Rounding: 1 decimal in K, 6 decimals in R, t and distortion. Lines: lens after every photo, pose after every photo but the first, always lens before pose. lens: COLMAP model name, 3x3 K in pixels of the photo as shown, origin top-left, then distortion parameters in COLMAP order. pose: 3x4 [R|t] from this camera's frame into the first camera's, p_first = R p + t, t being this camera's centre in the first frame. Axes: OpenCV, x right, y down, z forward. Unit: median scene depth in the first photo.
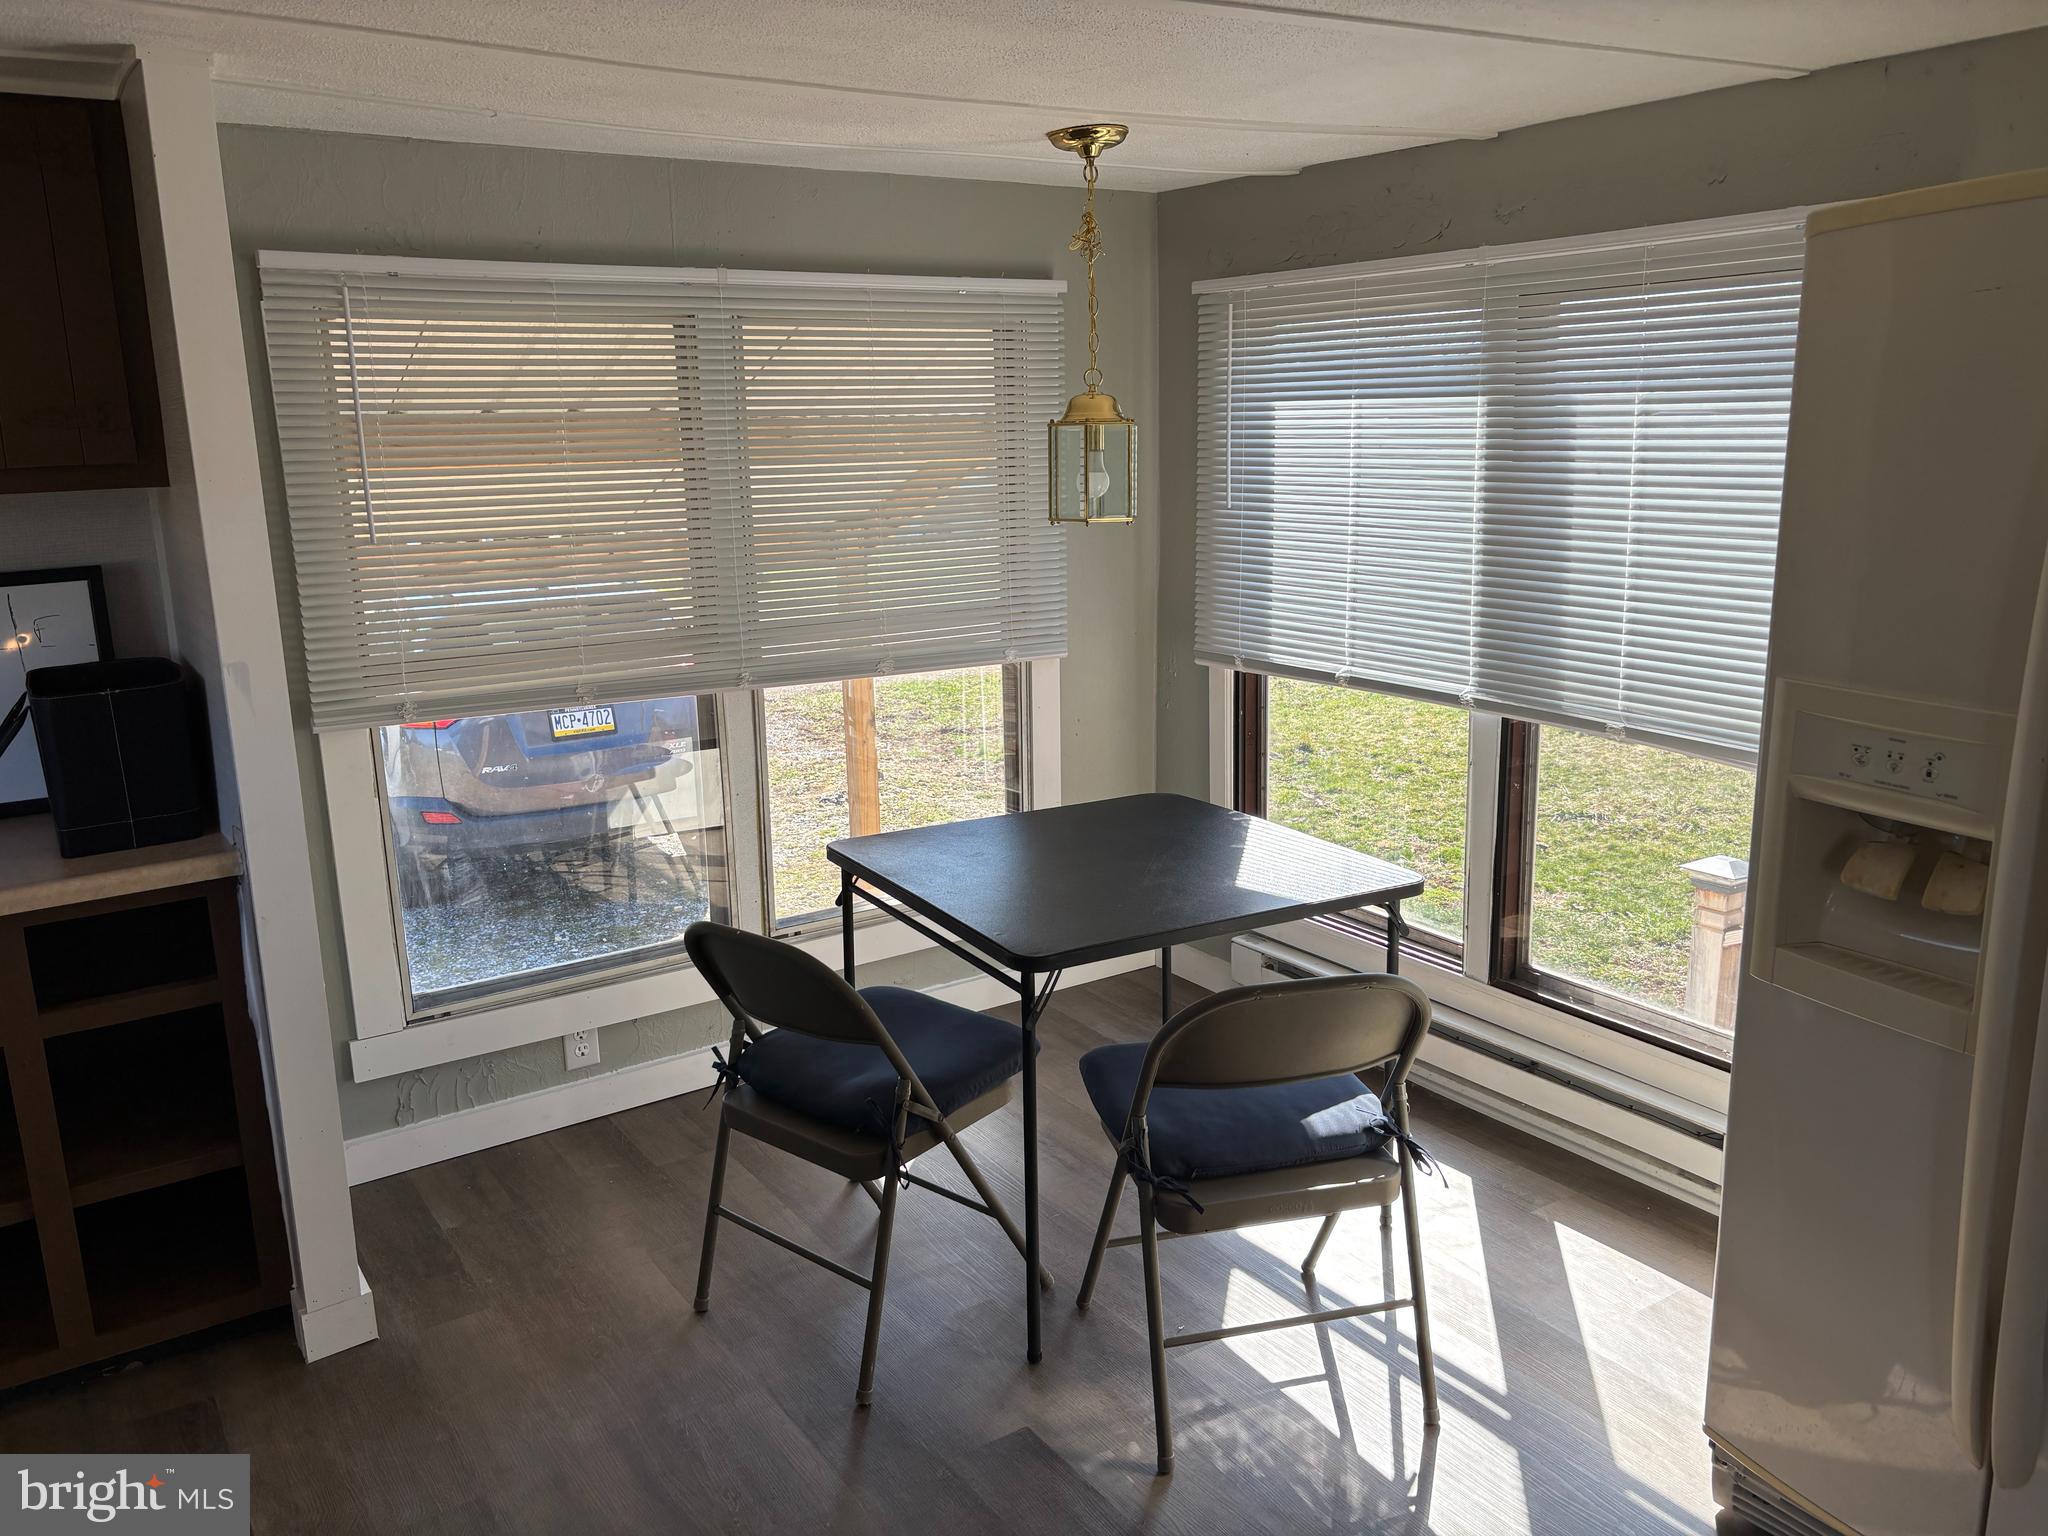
lens RADIAL K [[1564.6, 0, 1024.0], [0, 1564.6, 768.0], [0, 0, 1]] dist [-0.012635, 0.000304]
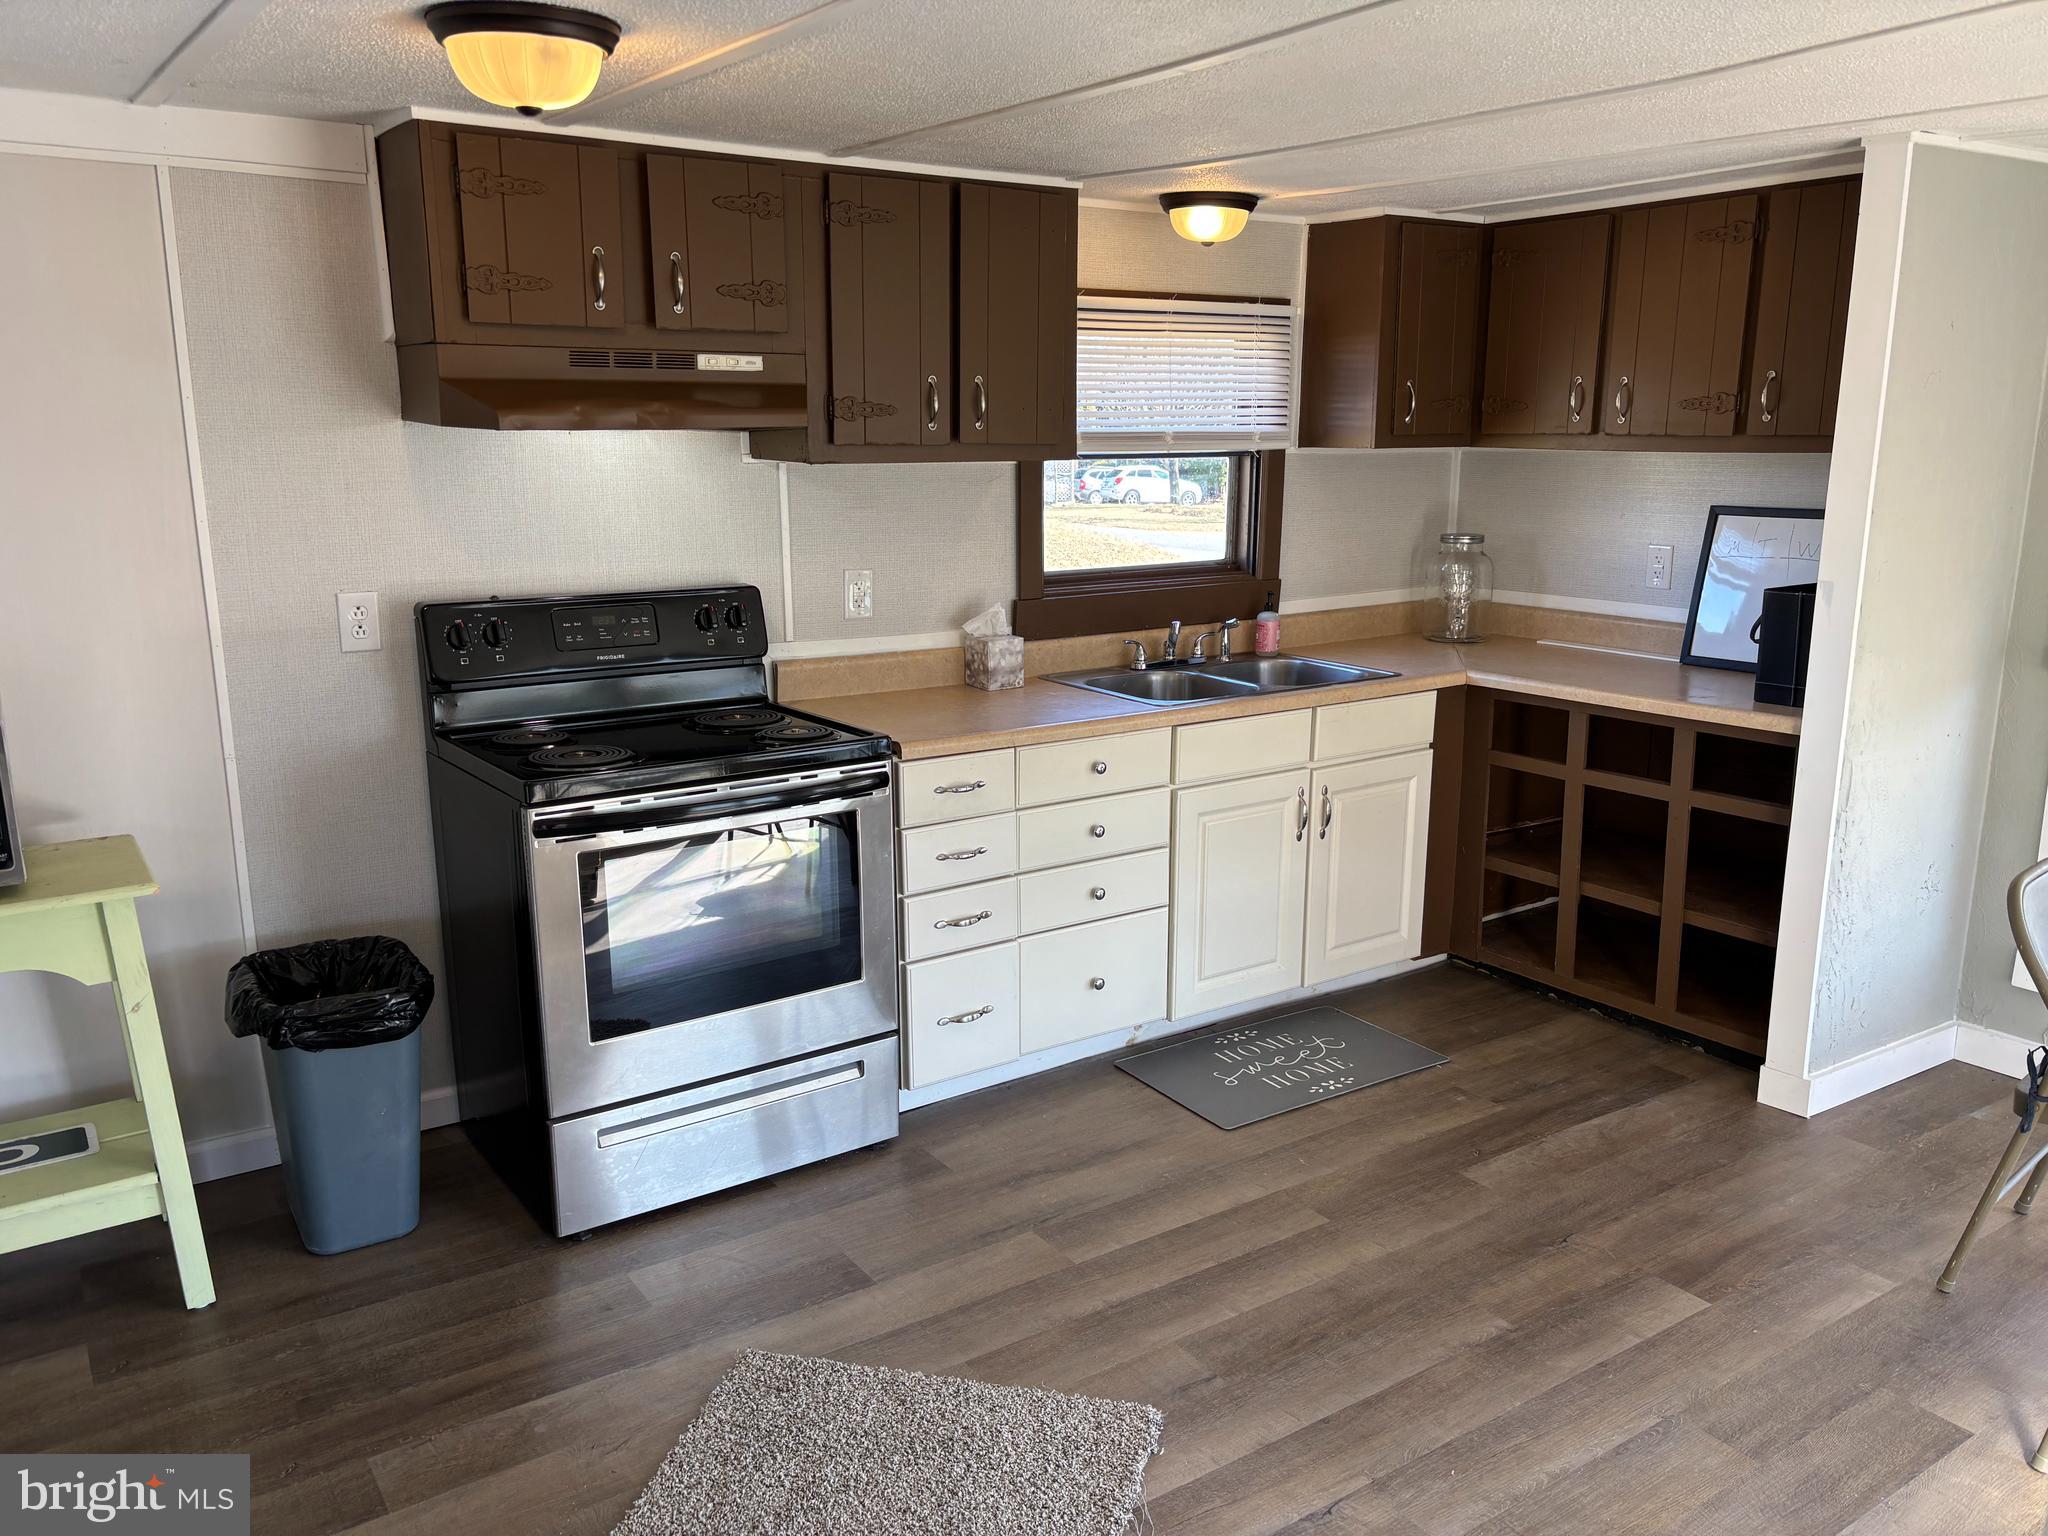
lens RADIAL K [[1568.4, 0, 1024.0], [0, 1568.4, 768.0], [0, 0, 1]] dist [0.075433, -0.090573]
pose [[0.007016, 0.236641, -0.971572, 0.769092], [-0.216235, 0.948967, 0.229573, -0.069394], [0.976316, 0.208477, 0.057828, 0.222924]]
